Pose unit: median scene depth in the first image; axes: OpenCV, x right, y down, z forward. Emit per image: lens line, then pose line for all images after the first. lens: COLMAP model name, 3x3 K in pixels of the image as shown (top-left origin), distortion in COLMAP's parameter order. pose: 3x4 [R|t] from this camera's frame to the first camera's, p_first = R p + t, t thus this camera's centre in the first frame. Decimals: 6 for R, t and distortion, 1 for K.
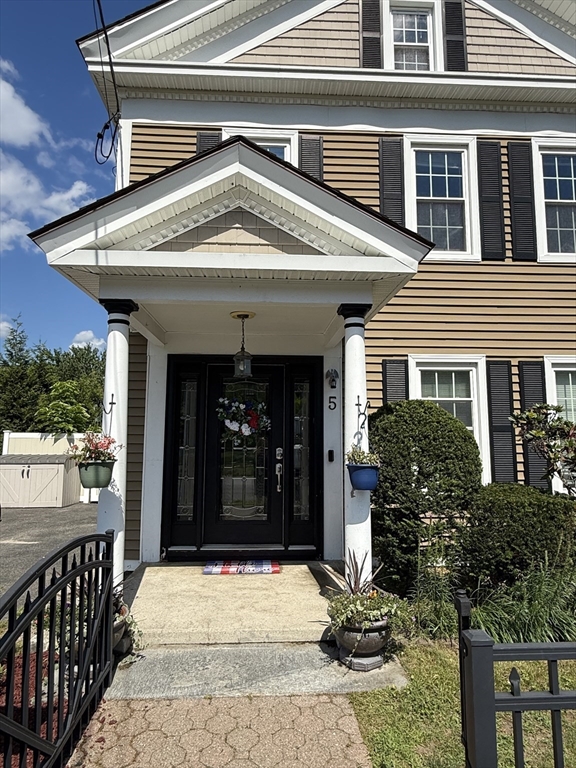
lens RADIAL K [[474.4, 0, 288.5], [0, 474.4, 384.3], [0, 0, 1]] dist [-0.001426, 0.002698]
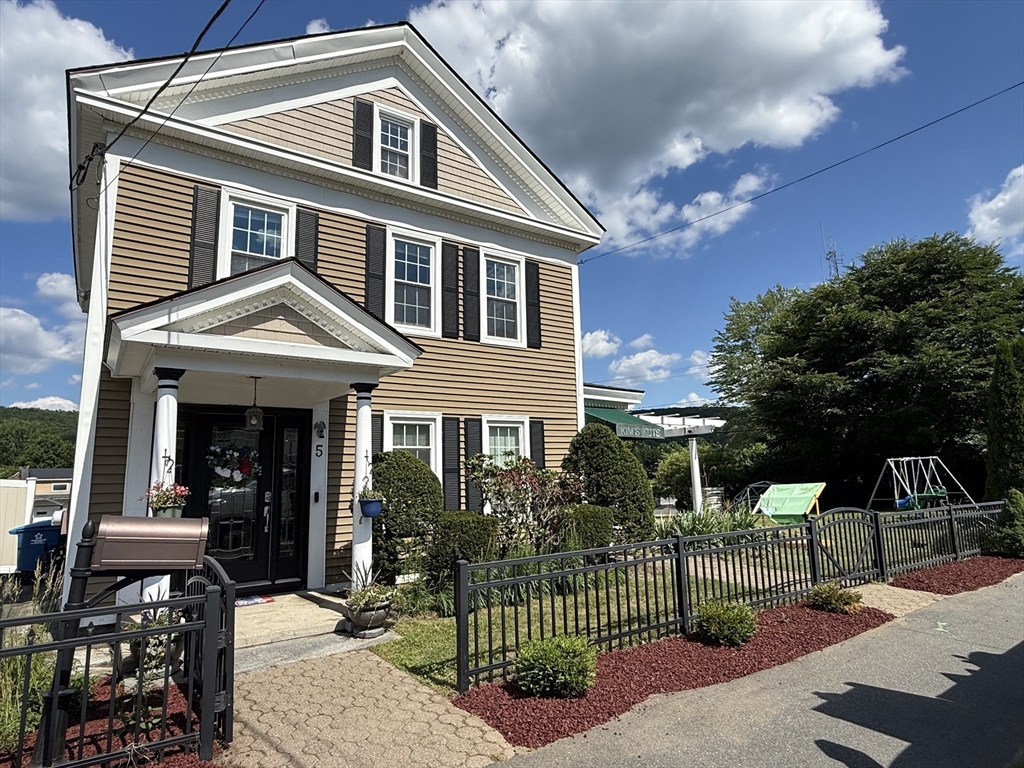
lens RADIAL K [[596.2, 0, 512.6], [0, 596.2, 382.0], [0, 0, 1]] dist [0.001079, -0.000410]
pose [[0.846180, 0.061036, 0.529390, -0.276973], [-0.035694, 0.997680, -0.057973, -0.057621], [-0.531700, 0.030160, 0.846396, -0.459100]]
